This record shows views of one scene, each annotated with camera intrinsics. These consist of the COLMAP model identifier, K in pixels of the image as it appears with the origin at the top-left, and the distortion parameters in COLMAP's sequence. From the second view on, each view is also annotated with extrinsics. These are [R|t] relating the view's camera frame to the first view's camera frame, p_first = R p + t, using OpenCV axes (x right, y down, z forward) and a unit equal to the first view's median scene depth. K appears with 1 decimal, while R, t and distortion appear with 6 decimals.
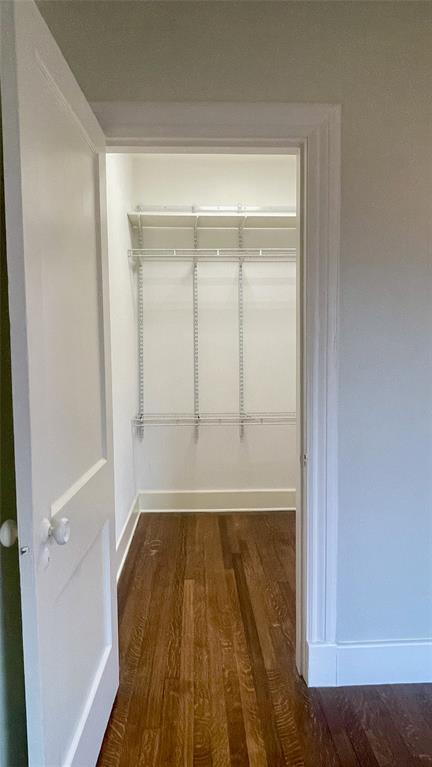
lens RADIAL K [[484.5, 0, 214.2], [0, 484.5, 384.1], [0, 0, 1]] dist [-0.006195, -0.006866]
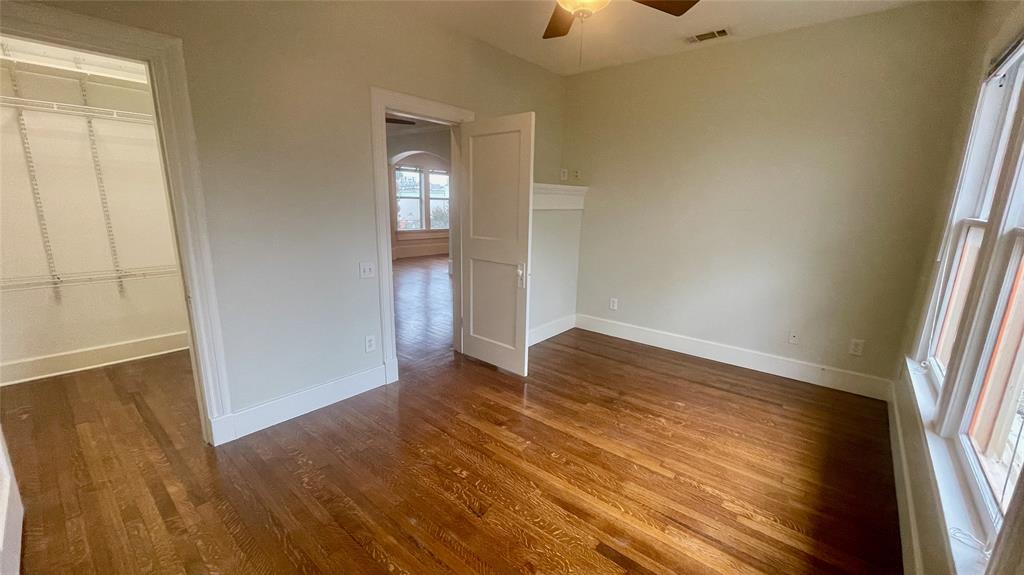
lens RADIAL K [[413.6, 0, 516.9], [0, 413.6, 294.7], [0, 0, 1]] dist [-0.003393, -0.001286]
pose [[0.669316, -0.138020, 0.730045, -0.022883], [0.022223, 0.985873, 0.166012, -0.015861], [-0.742645, -0.094891, 0.662928, -0.242266]]
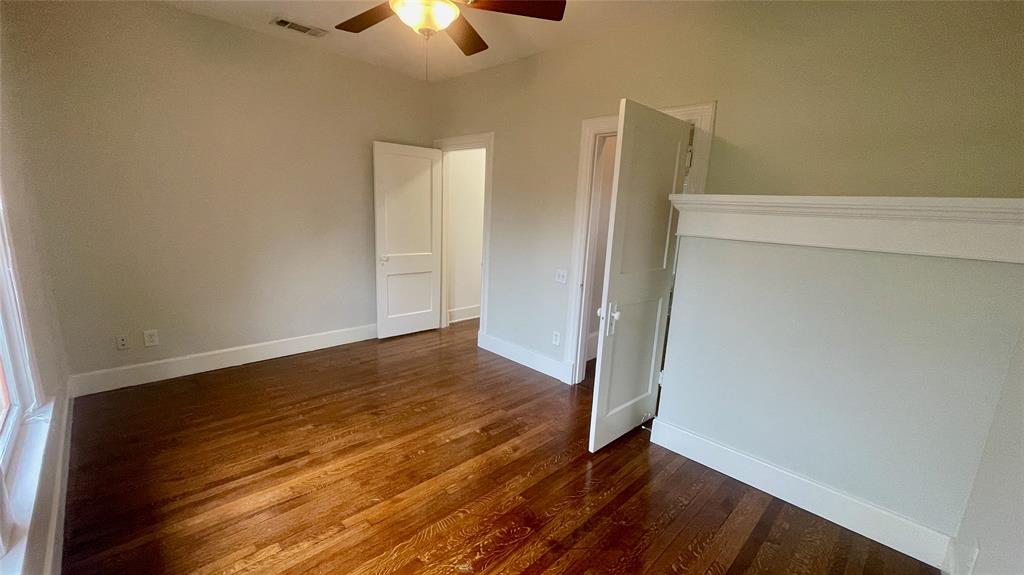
lens RADIAL K [[413.6, 0, 506.0], [0, 413.6, 292.6], [0, 0, 1]] dist [-0.003393, -0.001286]
pose [[0.667958, 0.197425, -0.717535, 0.985013], [-0.112218, 0.979865, 0.165139, -0.043418], [0.735690, -0.029786, 0.676663, -0.230252]]
